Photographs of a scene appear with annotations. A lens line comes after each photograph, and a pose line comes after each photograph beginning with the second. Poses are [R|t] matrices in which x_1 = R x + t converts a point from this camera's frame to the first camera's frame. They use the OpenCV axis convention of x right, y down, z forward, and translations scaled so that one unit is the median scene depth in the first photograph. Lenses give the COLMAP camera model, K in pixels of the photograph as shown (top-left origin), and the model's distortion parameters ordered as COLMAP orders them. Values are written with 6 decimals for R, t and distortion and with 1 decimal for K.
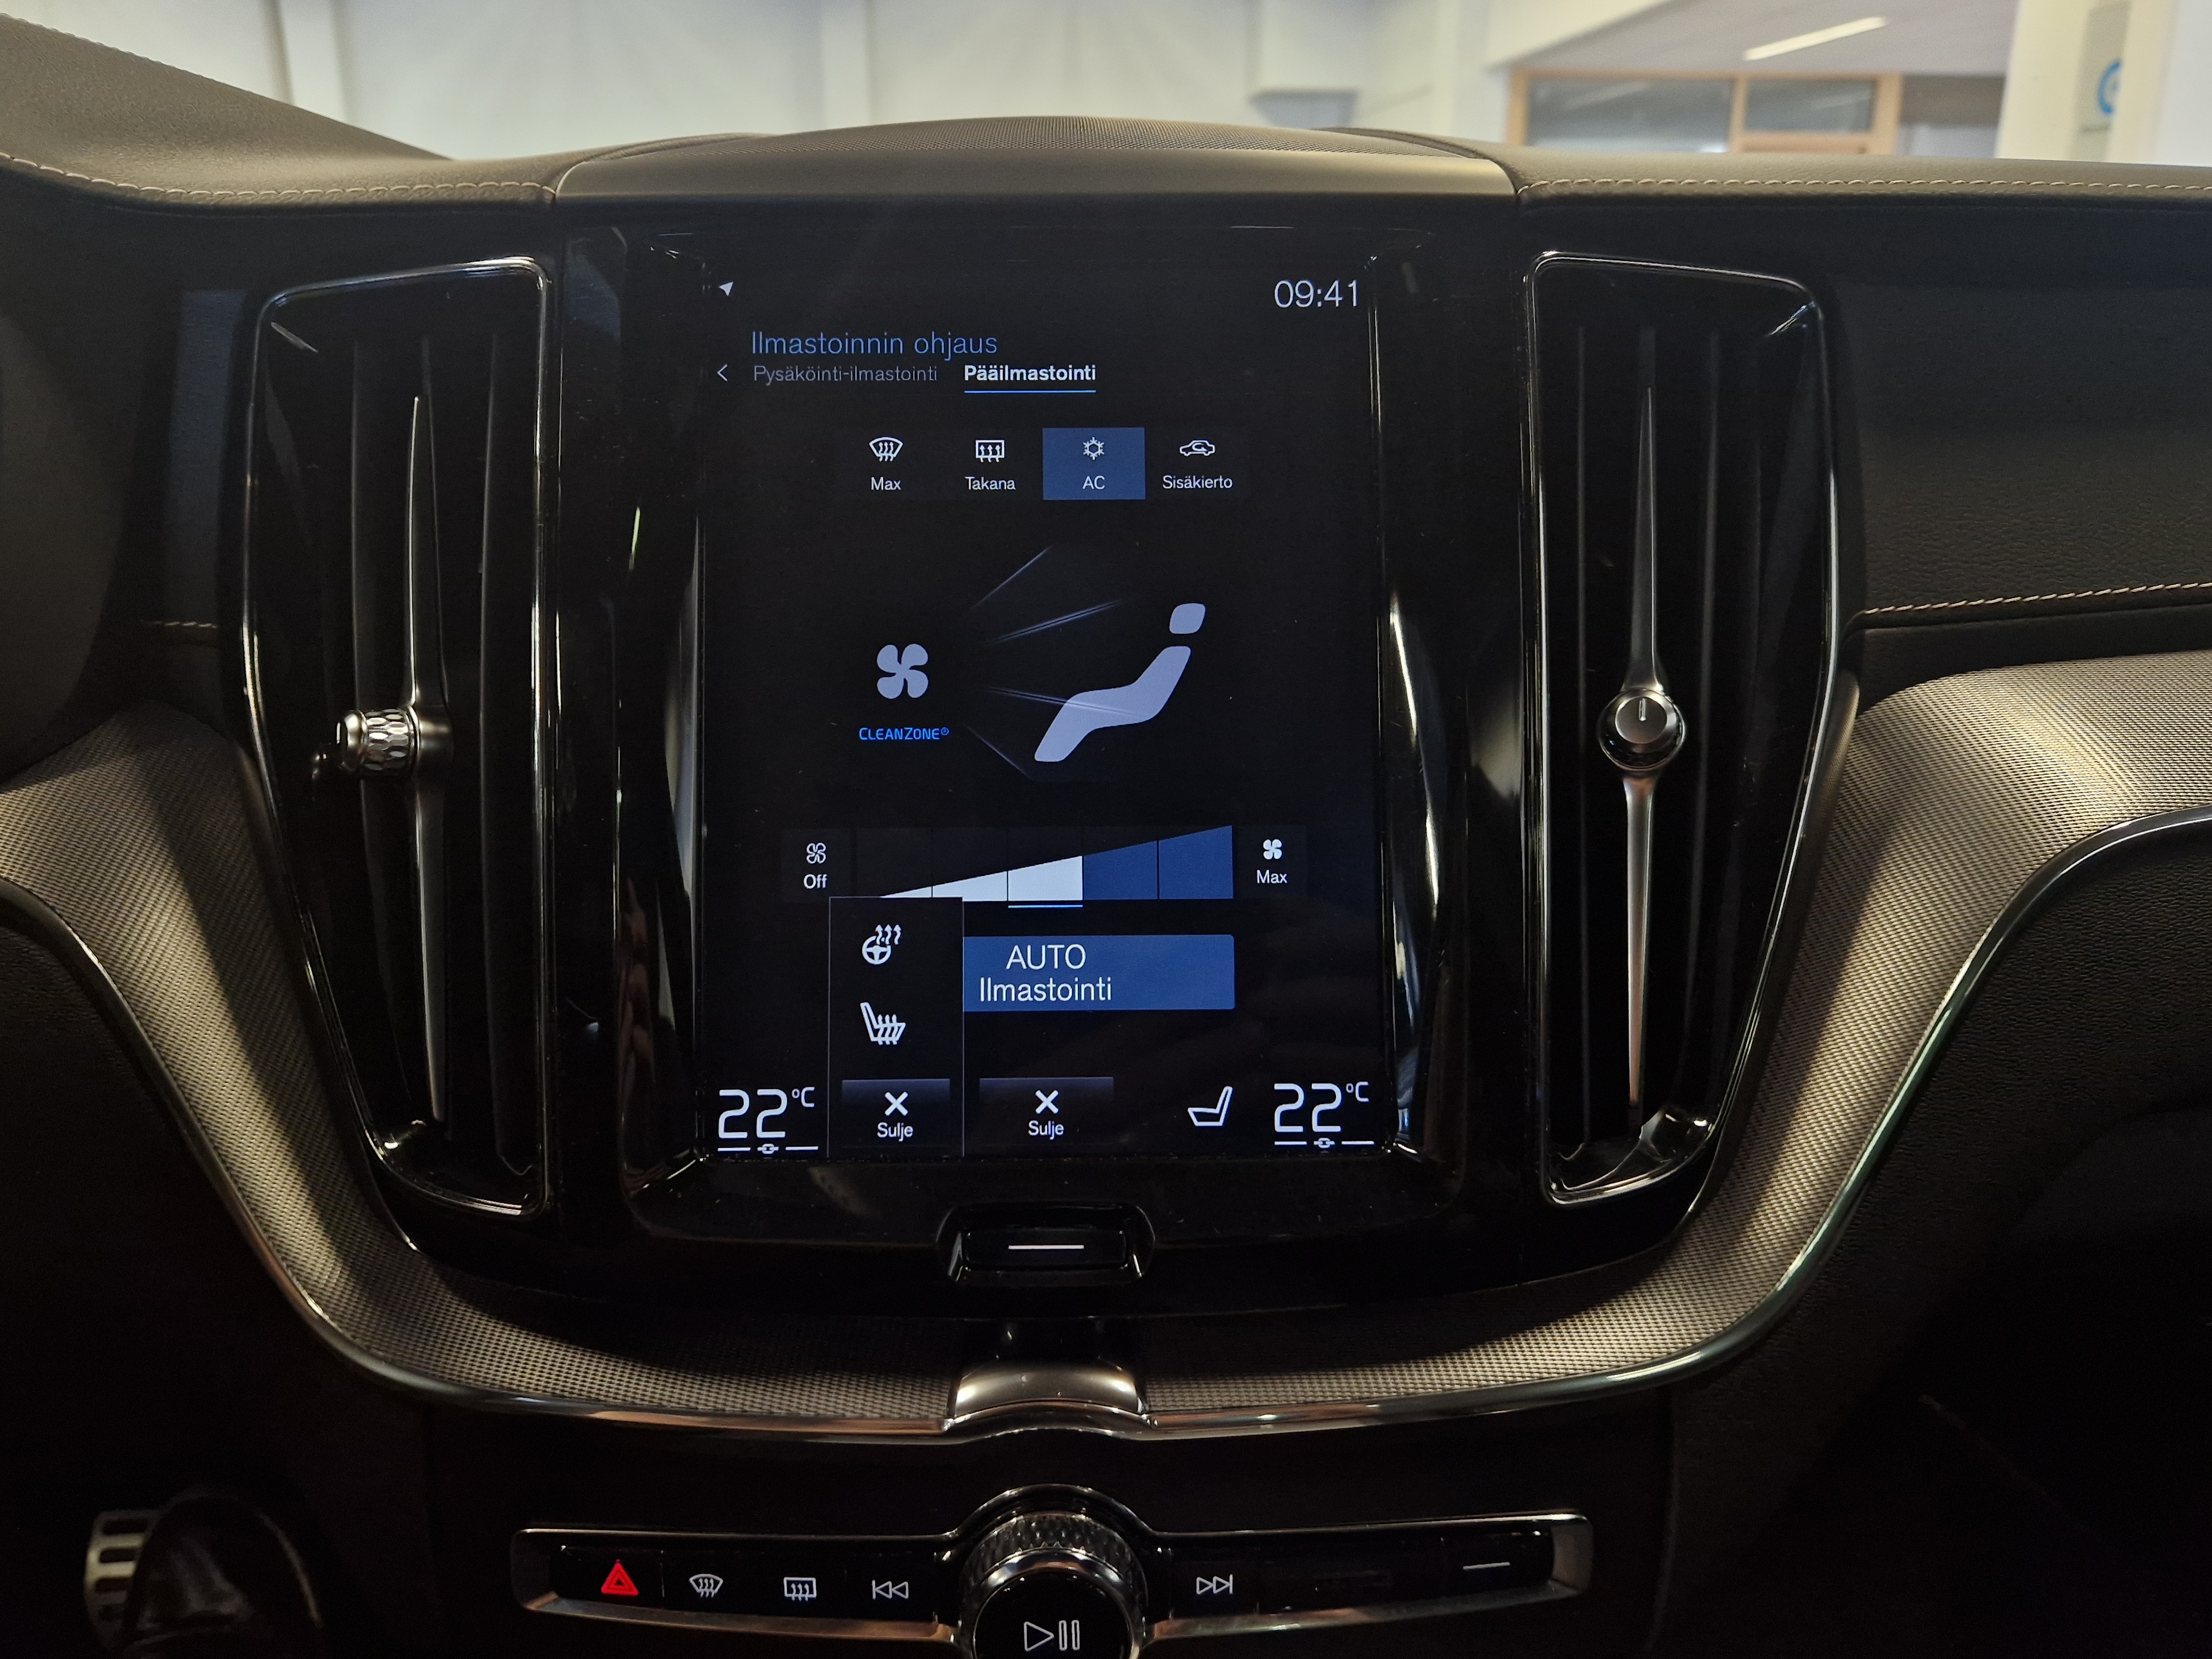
lens RADIAL K [[1493.7, 0, 1097.9], [0, 1493.7, 837.2], [0, 0, 1]] dist [0.053229, -0.004631]
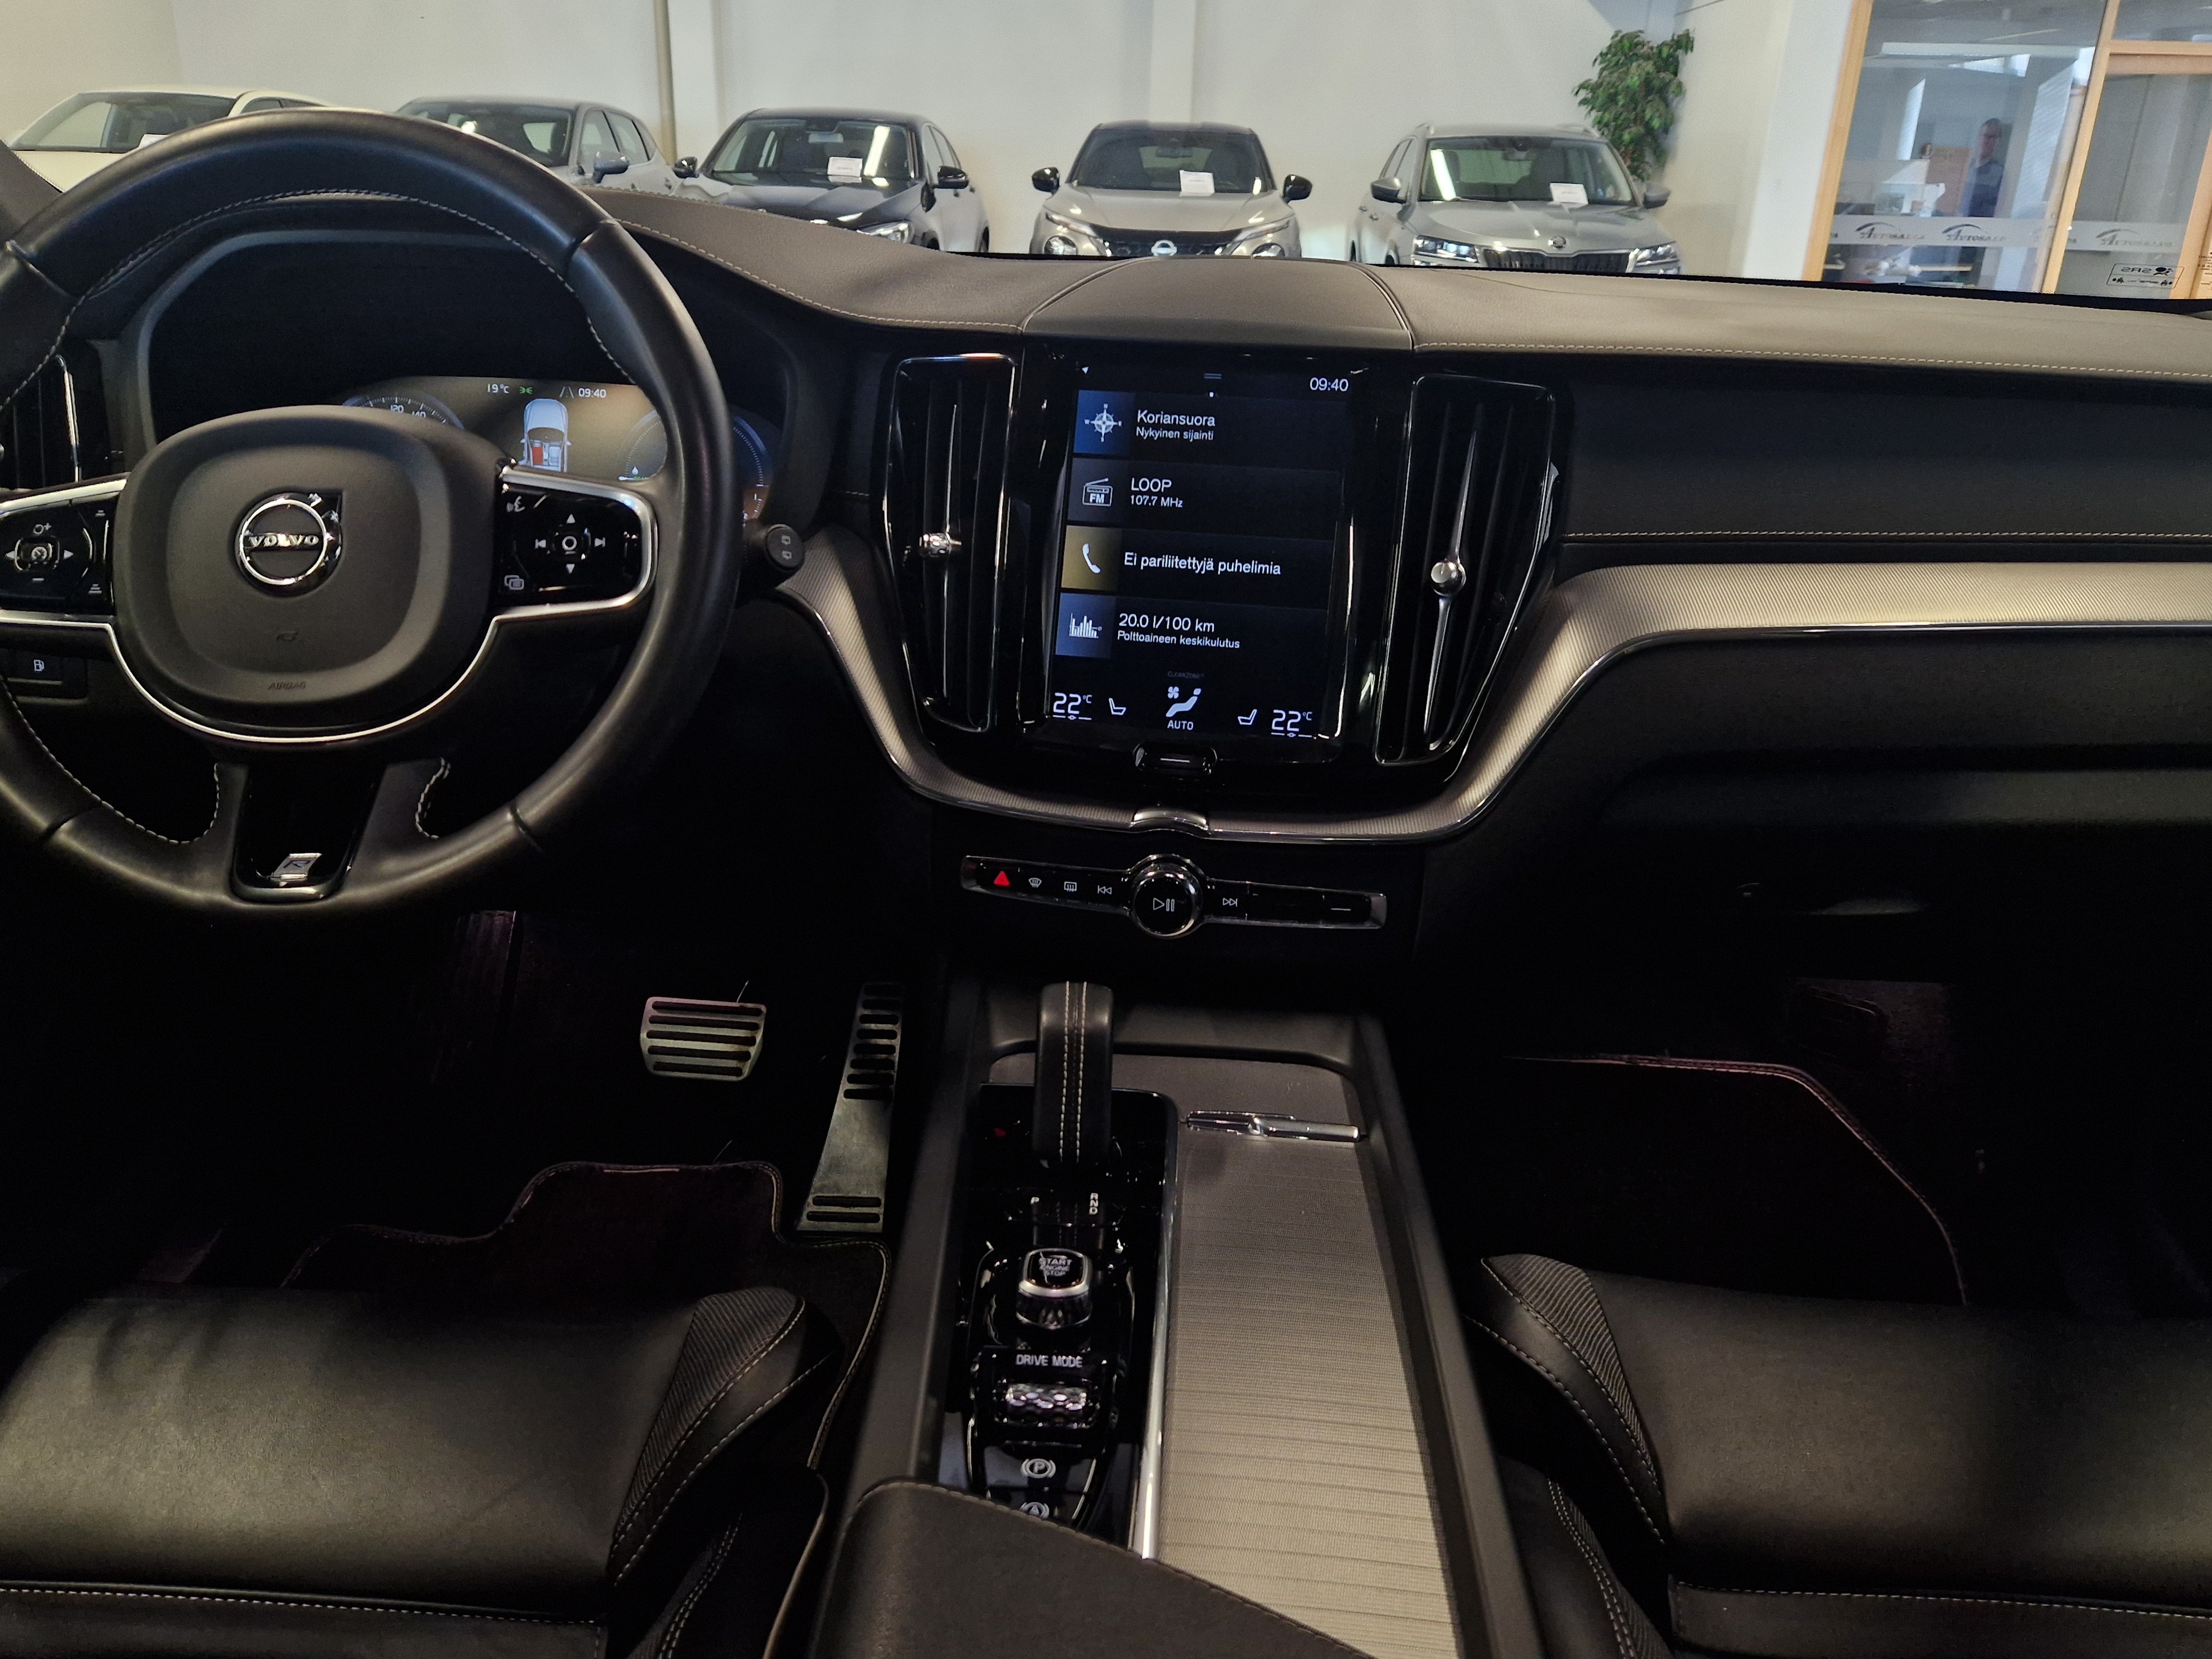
lens RADIAL K [[1493.7, 0, 1097.9], [0, 1493.7, 837.2], [0, 0, 1]] dist [0.053229, -0.004631]
pose [[0.984777, 0.098674, -0.143099, 0.202154], [-0.089998, 0.993759, 0.065902, 0.232644], [0.148708, -0.052020, 0.987512, -1.473726]]
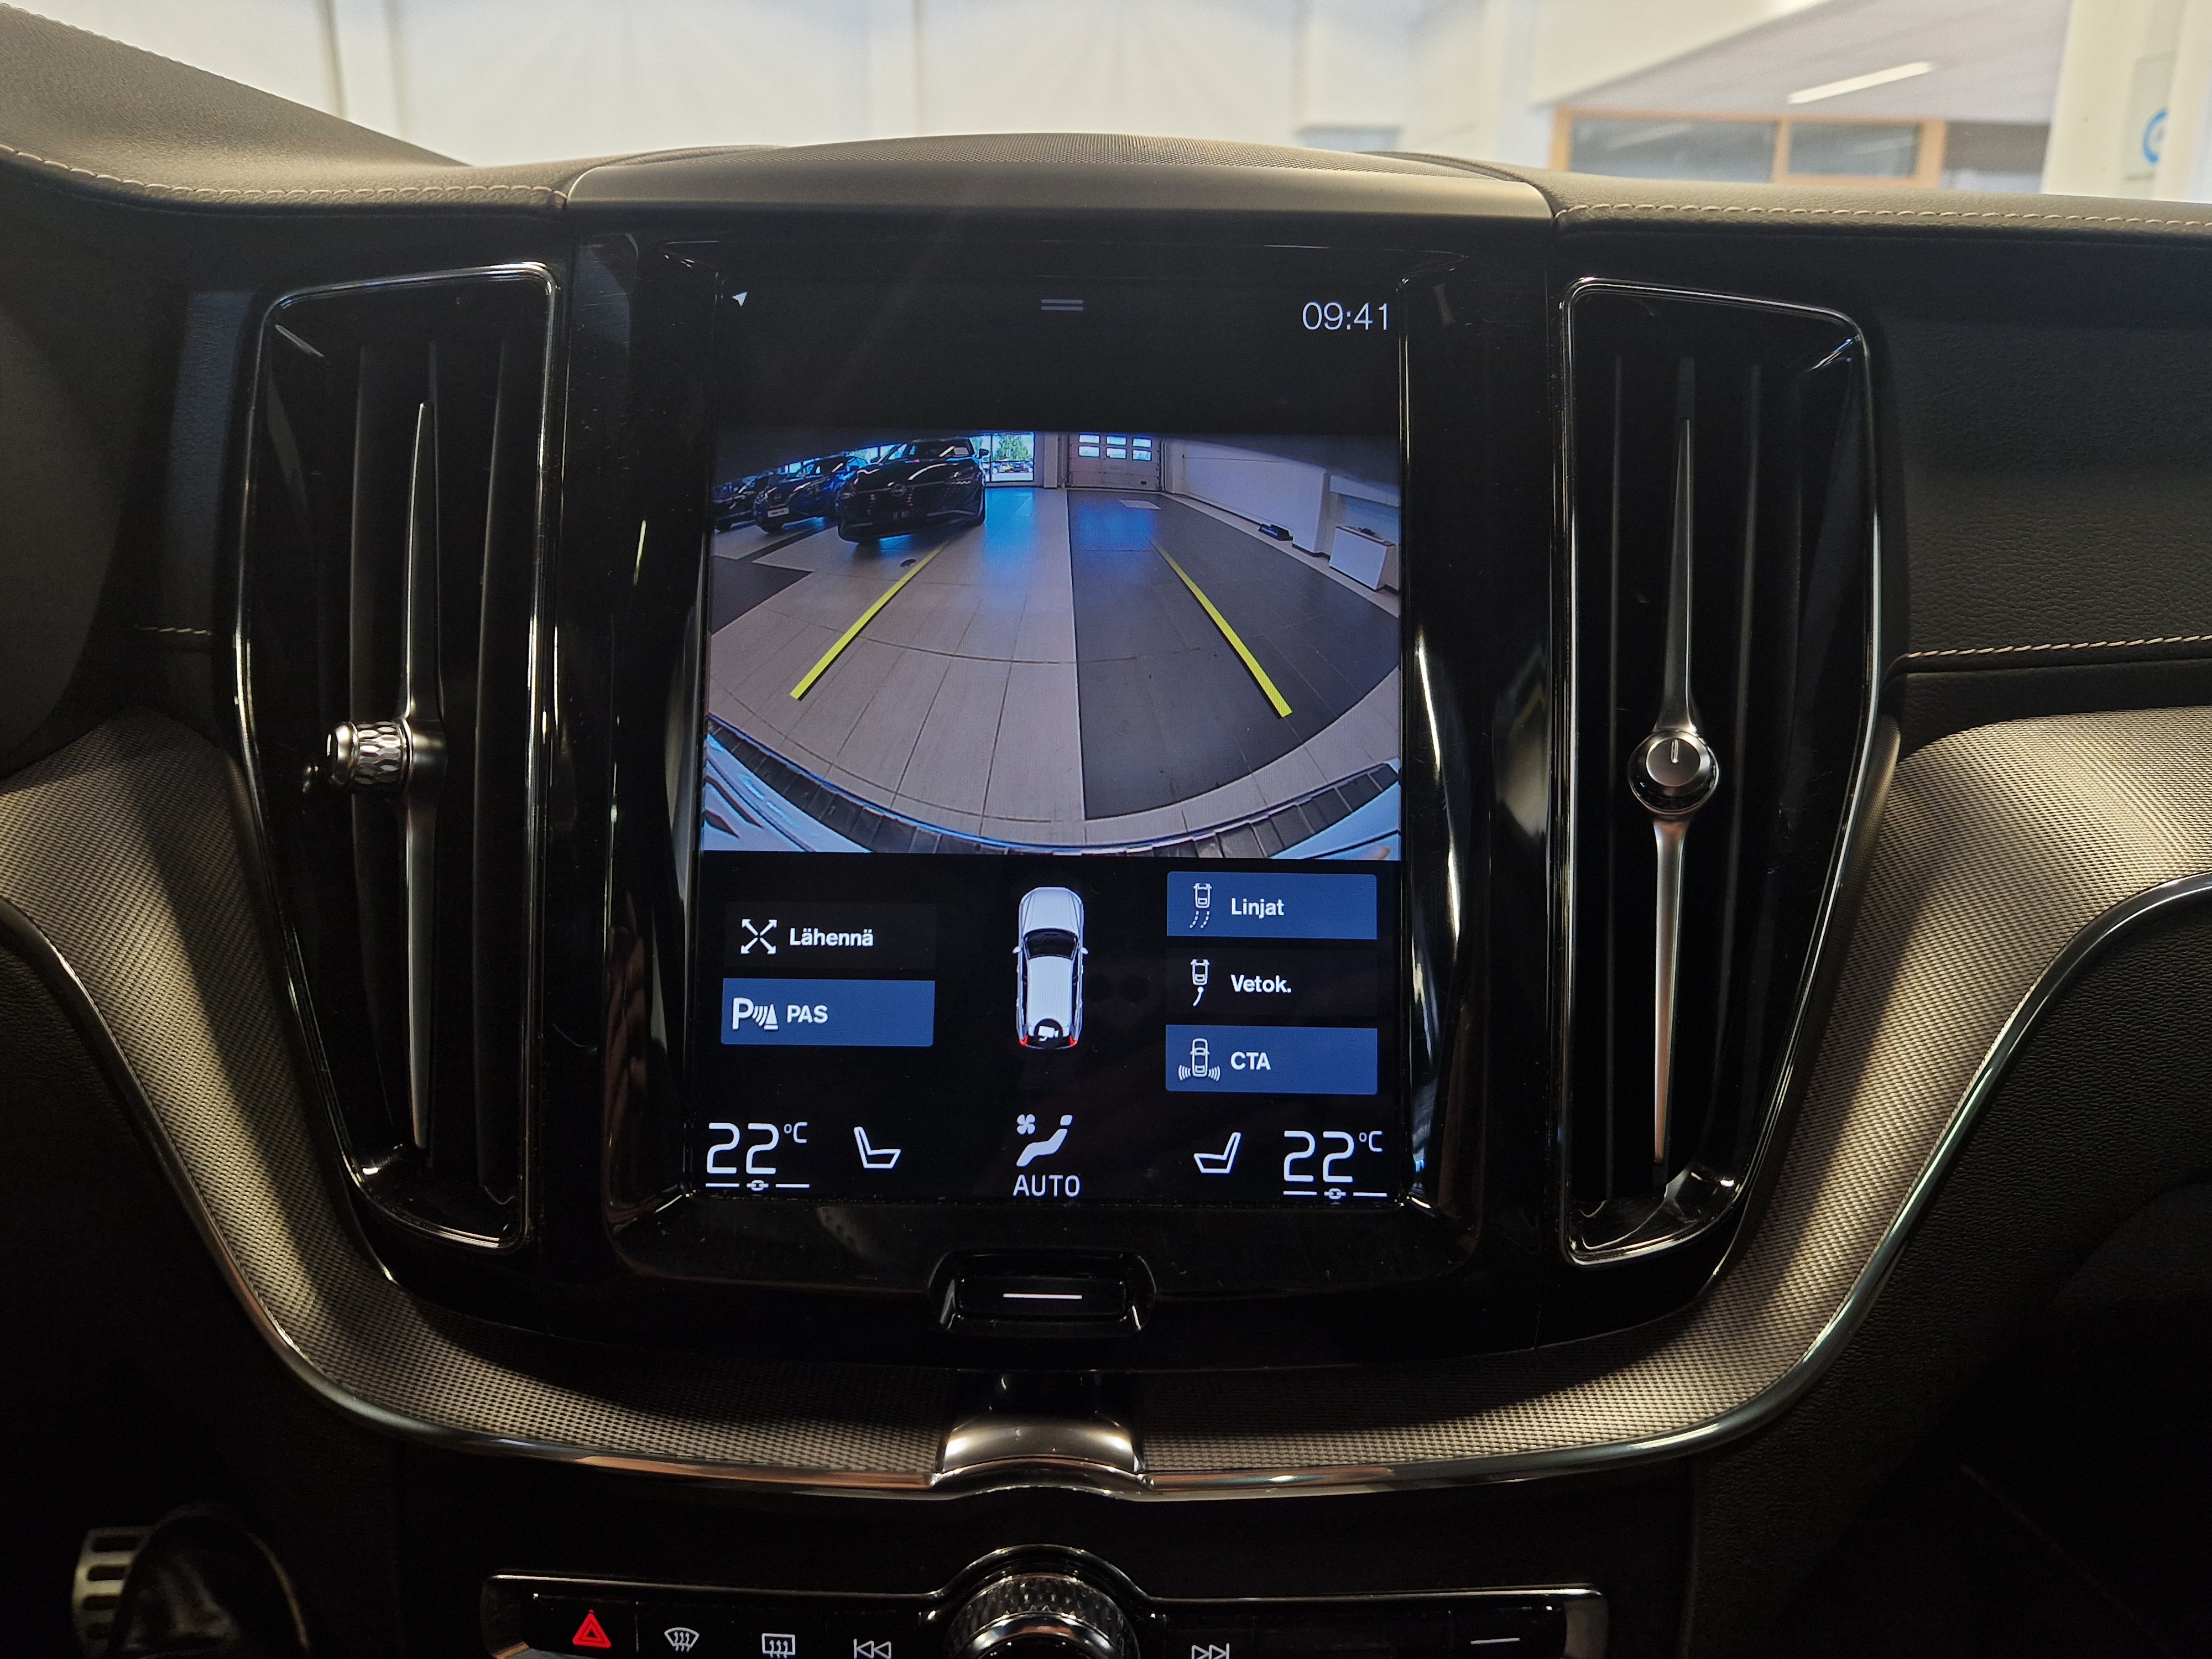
lens RADIAL K [[1496.9, 0, 1113.4], [0, 1496.9, 843.6], [0, 0, 1]] dist [0.047418, 0.001063]
pose [[0.999692, 0.023147, -0.008904, 0.012018], [-0.023261, 0.999645, -0.013028, -0.004631], [0.008600, 0.013231, 0.999875, 0.031392]]
